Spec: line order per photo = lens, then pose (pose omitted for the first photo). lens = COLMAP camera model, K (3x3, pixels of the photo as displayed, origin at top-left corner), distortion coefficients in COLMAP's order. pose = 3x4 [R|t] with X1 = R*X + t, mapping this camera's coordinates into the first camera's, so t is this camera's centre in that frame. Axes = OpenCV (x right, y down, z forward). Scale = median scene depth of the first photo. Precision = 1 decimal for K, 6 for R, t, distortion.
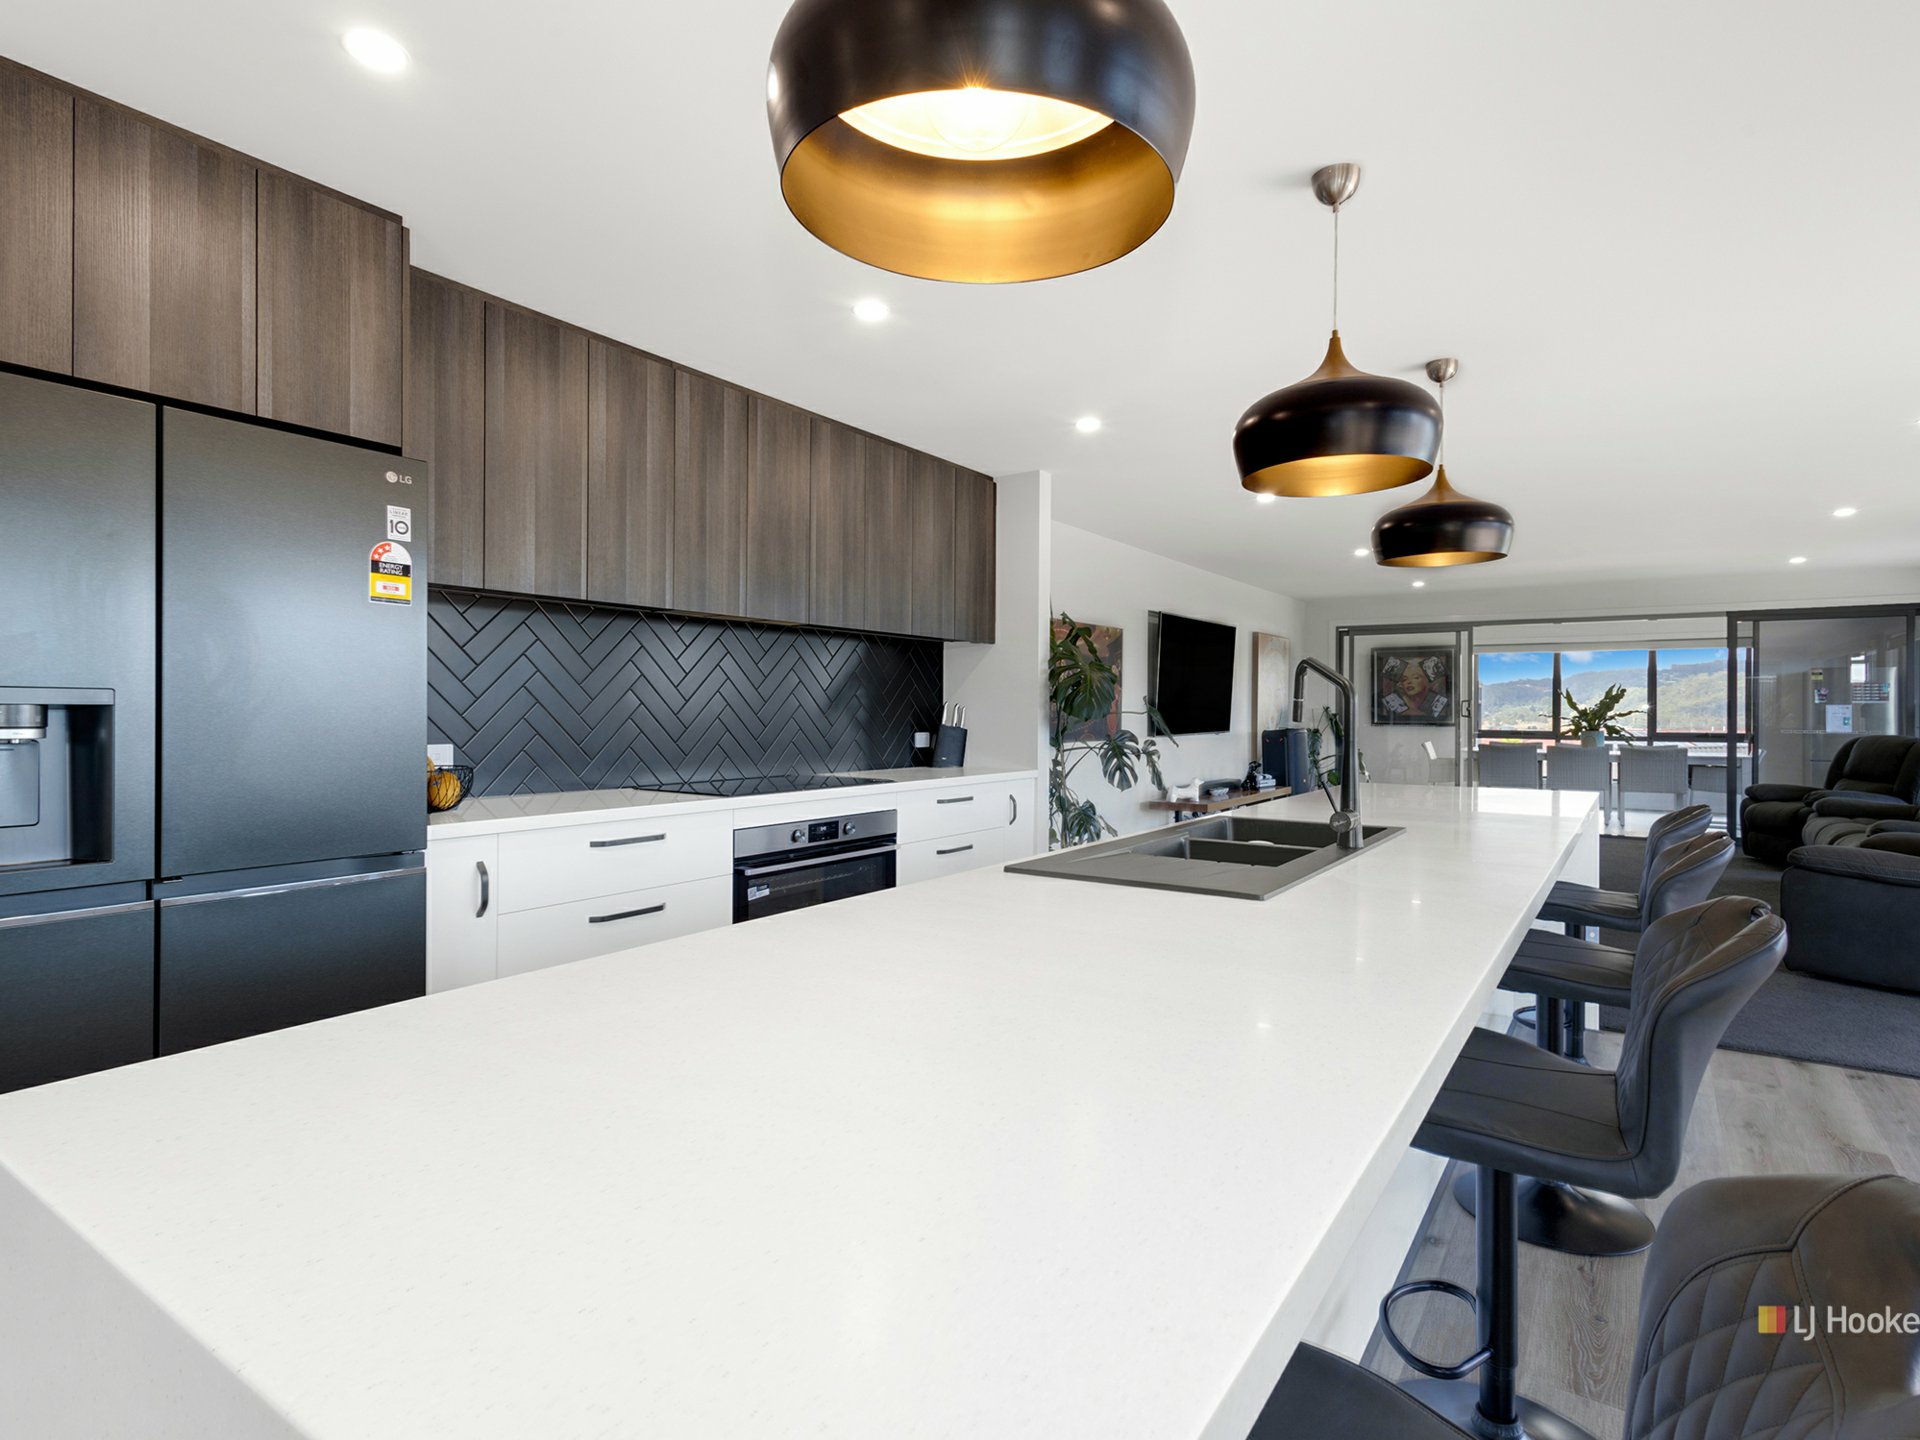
lens RADIAL K [[1011.2, 0, 960.0], [0, 1011.2, 720.0], [0, 0, 1]] dist [-0.001748, -0.000236]
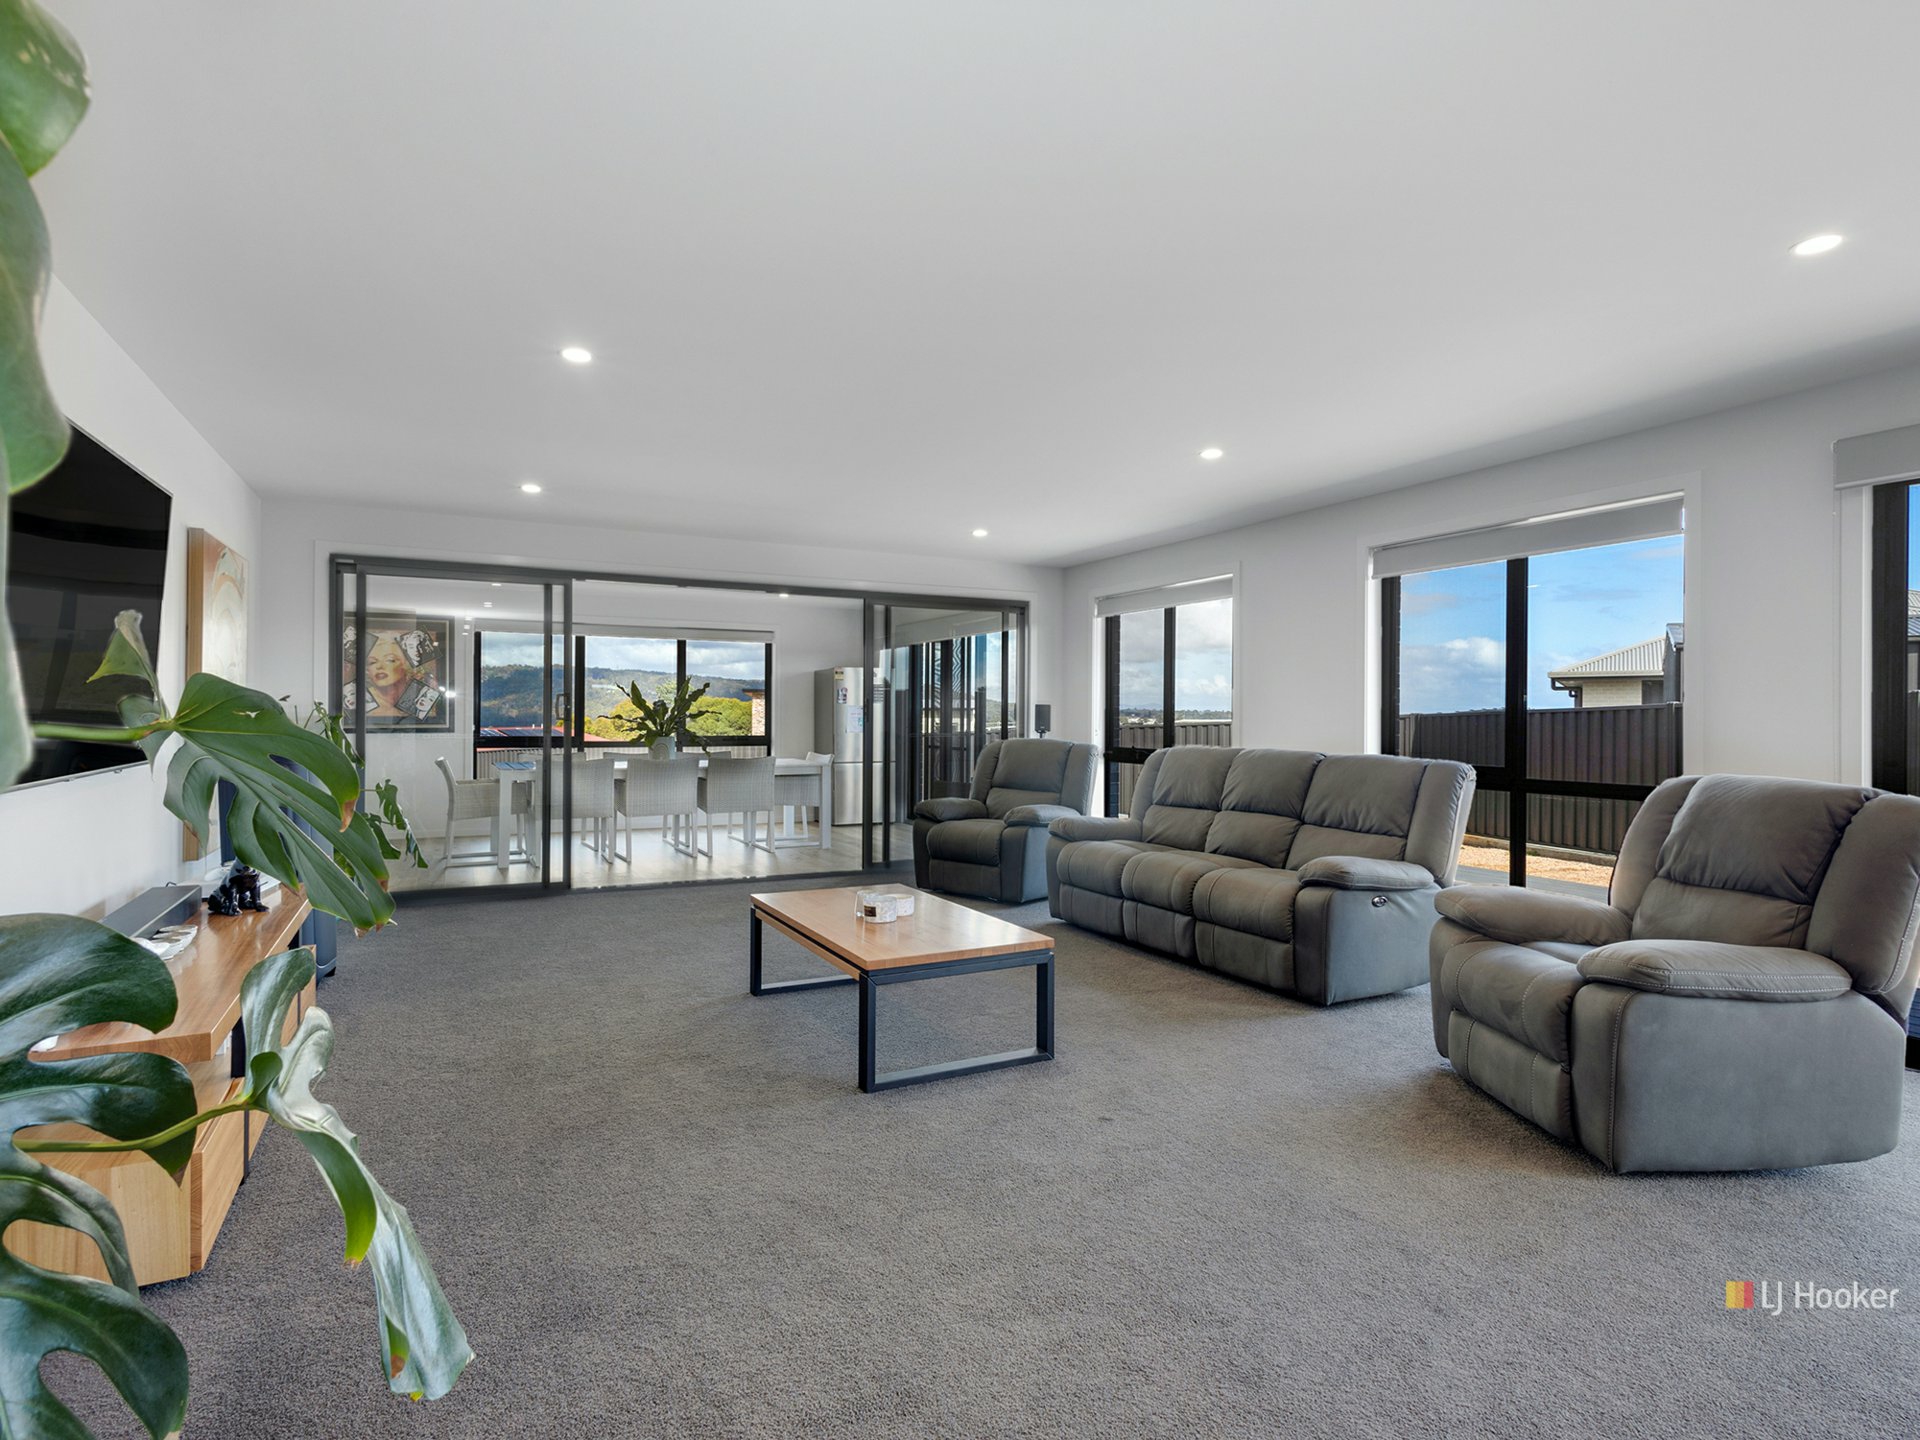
lens RADIAL K [[1011.2, 0, 960.0], [0, 1011.2, 720.0], [0, 0, 1]] dist [-0.001748, -0.000236]
pose [[0.507583, -0.007562, 0.861570, 0.073884], [0.001734, 0.999968, 0.007756, -0.007812], [-0.861601, -0.002443, 0.507580, 0.417320]]
